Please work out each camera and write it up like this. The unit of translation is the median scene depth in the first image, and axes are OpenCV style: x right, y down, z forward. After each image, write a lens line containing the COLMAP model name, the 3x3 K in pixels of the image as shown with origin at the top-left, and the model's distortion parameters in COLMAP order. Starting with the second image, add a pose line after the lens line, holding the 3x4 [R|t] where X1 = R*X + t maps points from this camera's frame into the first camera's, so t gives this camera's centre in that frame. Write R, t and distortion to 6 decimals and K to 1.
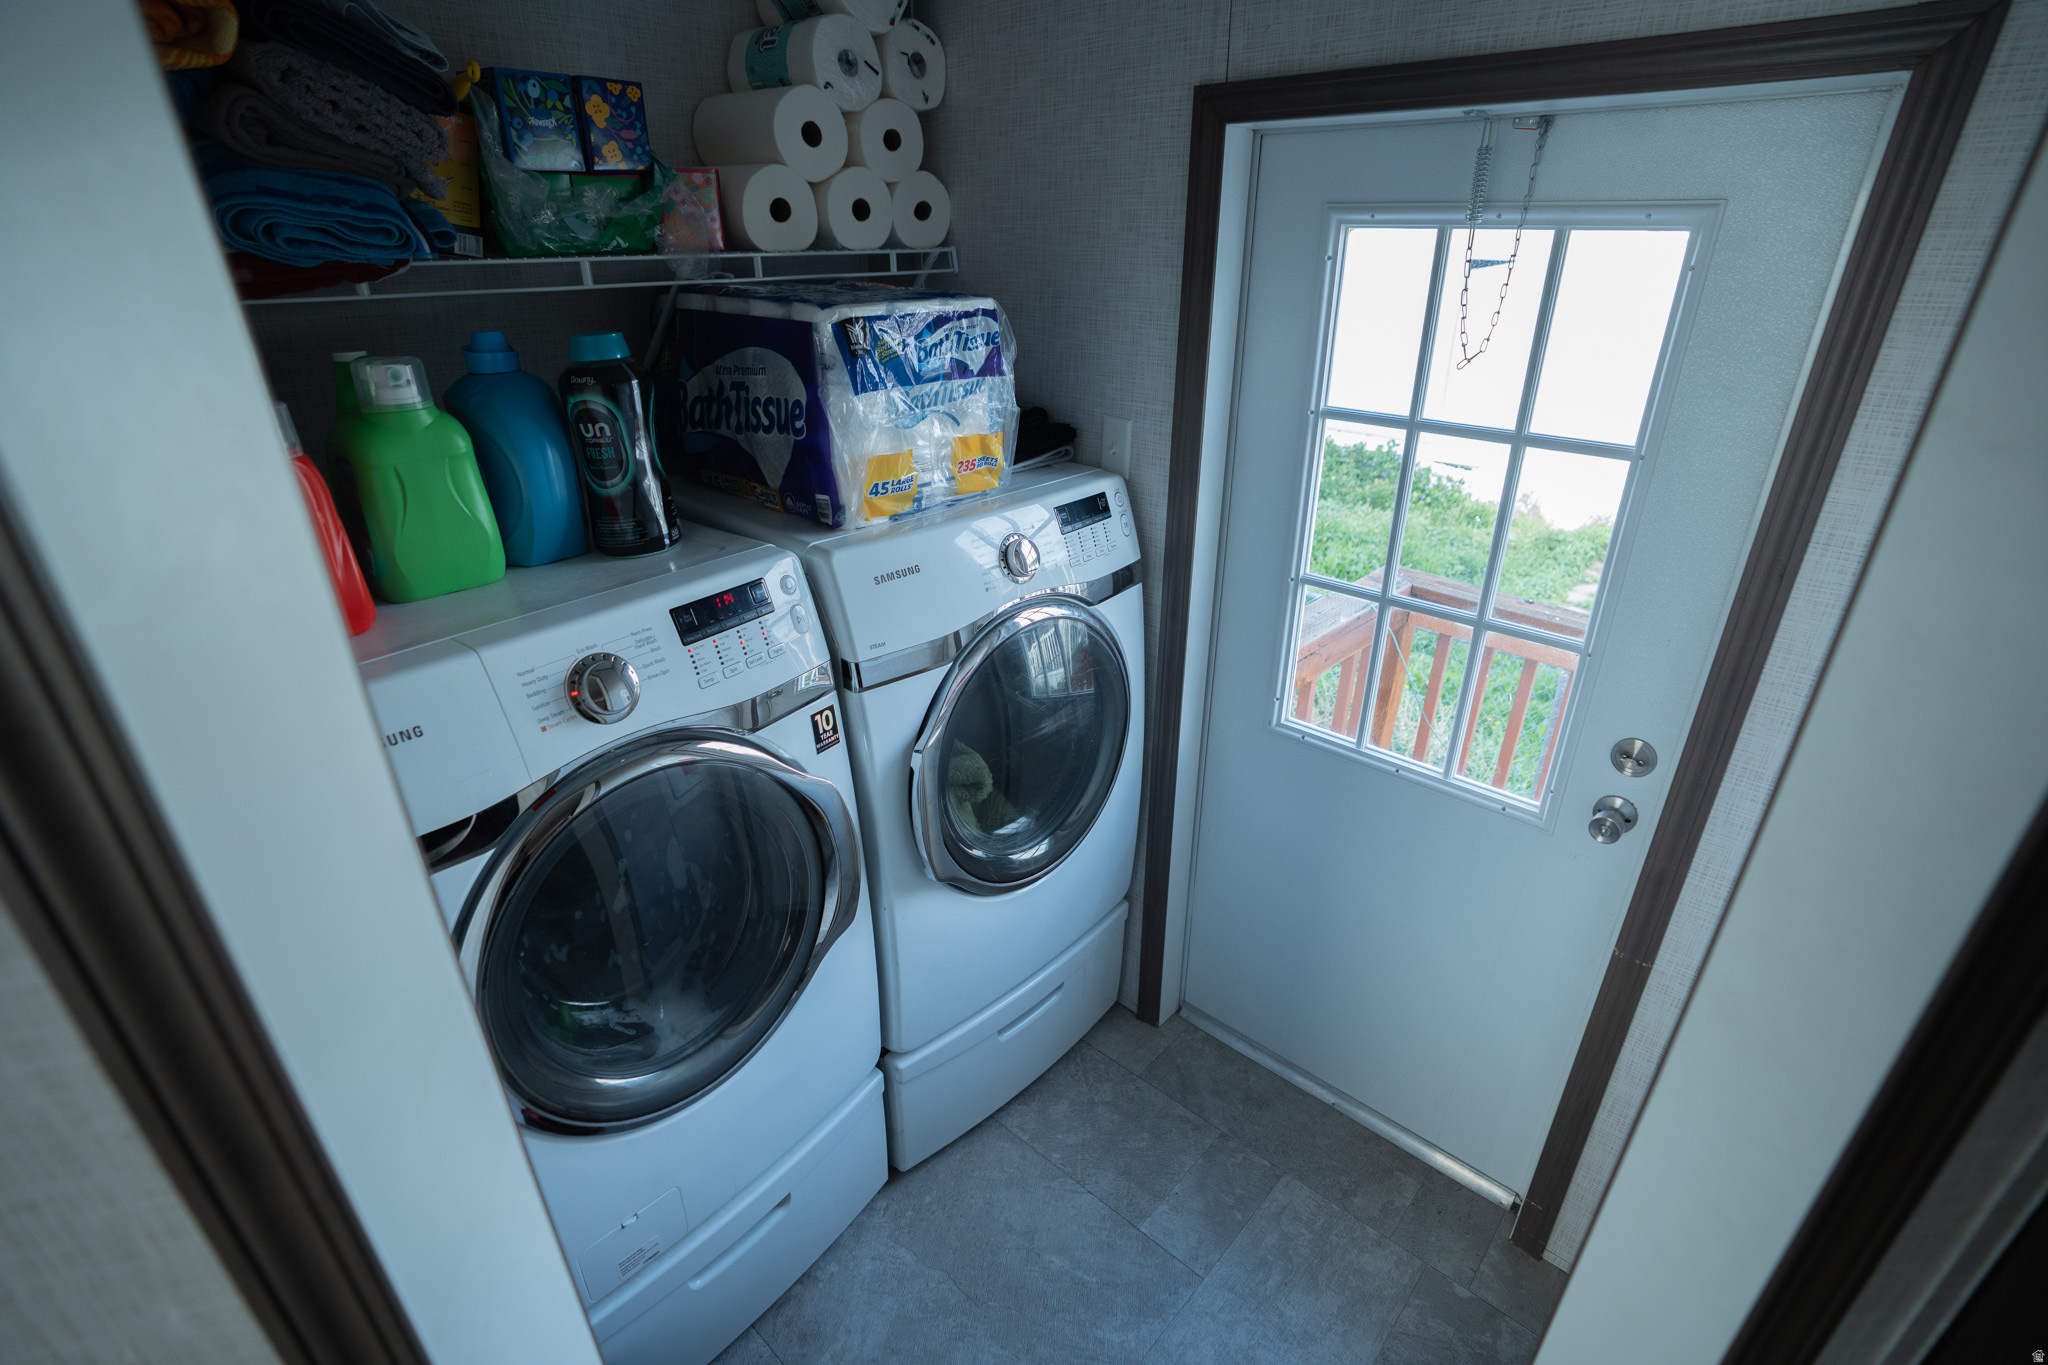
lens RADIAL K [[935.4, 0, 1051.5], [0, 935.4, 684.2], [0, 0, 1]] dist [-0.069970, 0.026997]
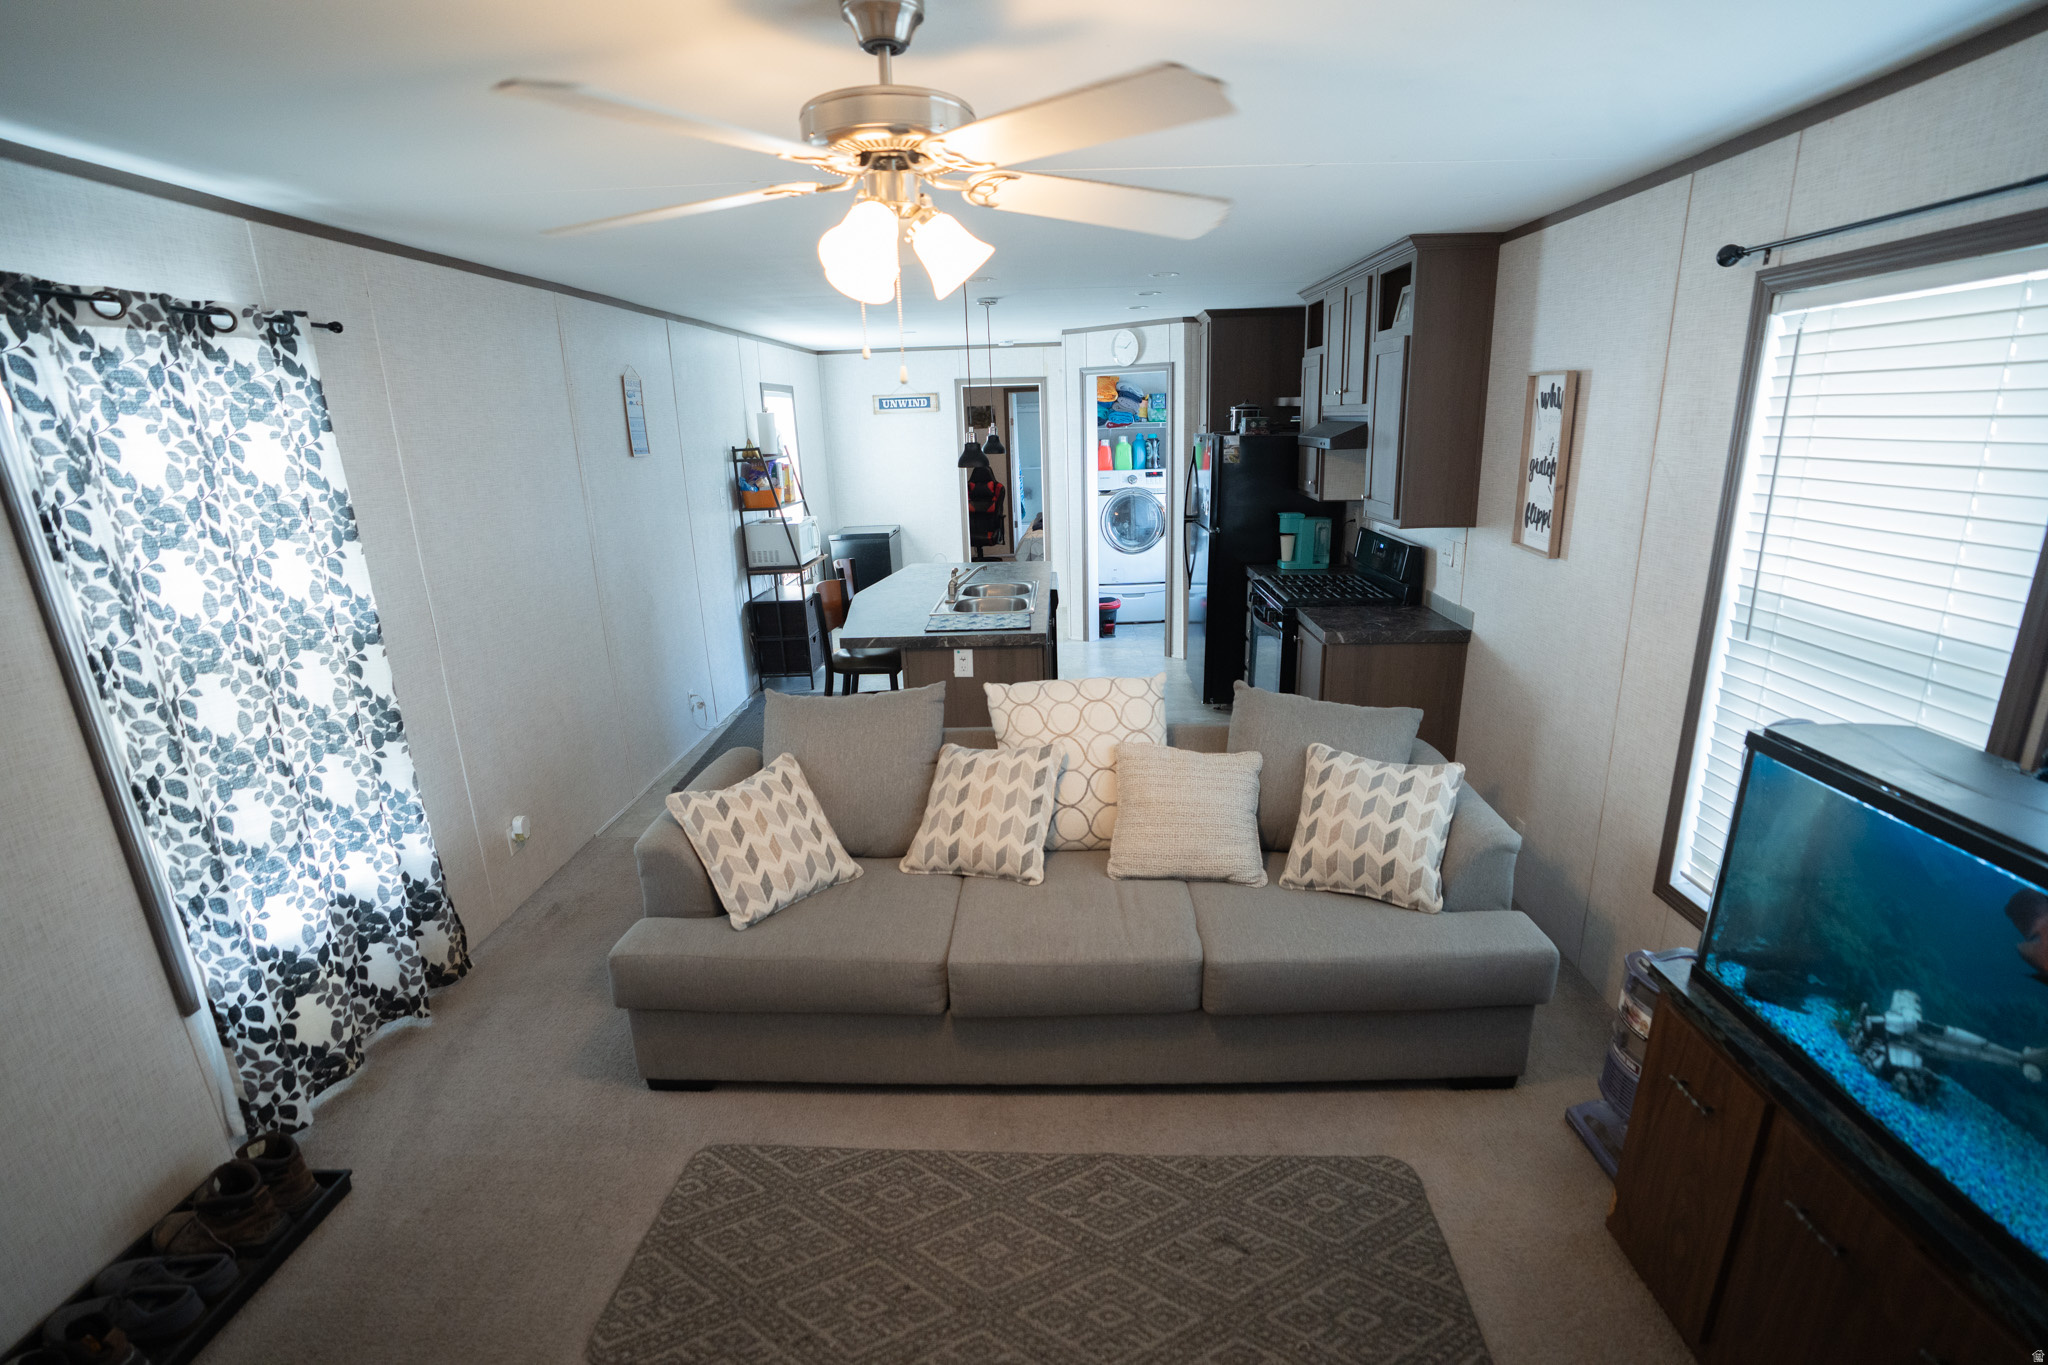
lens RADIAL K [[935.4, 0, 1051.5], [0, 935.4, 684.2], [0, 0, 1]] dist [-0.069970, 0.026997]
pose [[0.657780, 0.182941, -0.730656, 3.630285], [-0.293991, 0.955469, -0.025439, 1.466734], [0.693465, 0.231540, 0.682272, -3.107716]]
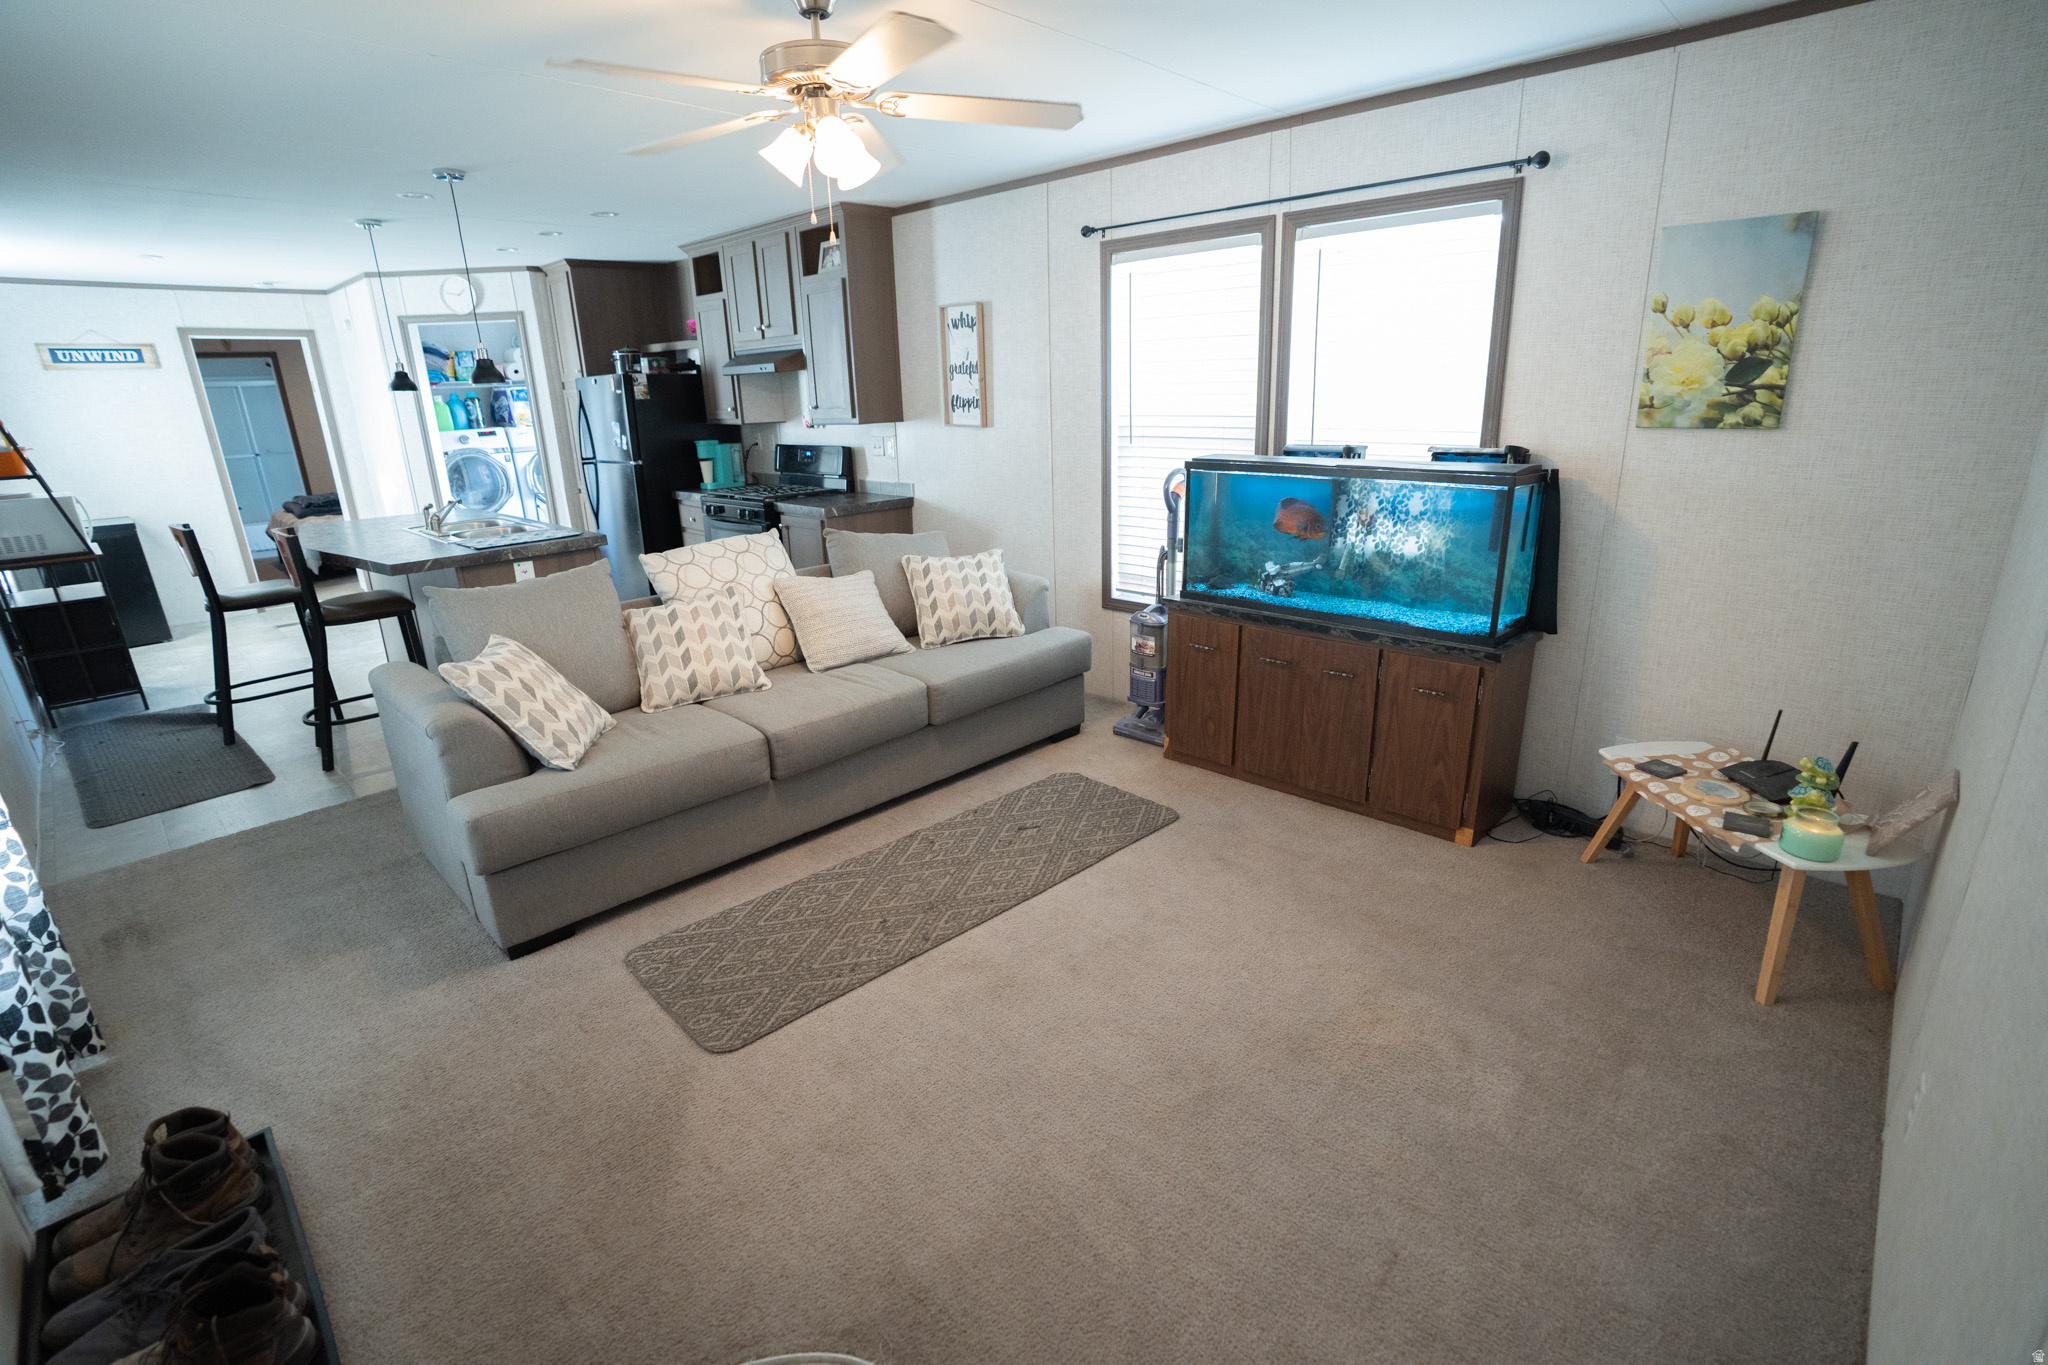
lens RADIAL K [[918.0, 0, 1024.0], [0, 918.0, 682.5], [0, 0, 1]] dist [-0.065061, 0.024879]
pose [[0.998692, -0.021319, -0.046477, 3.052521], [0.015117, 0.991407, -0.129937, 2.108523], [0.048848, 0.129064, 0.990432, -3.991749]]
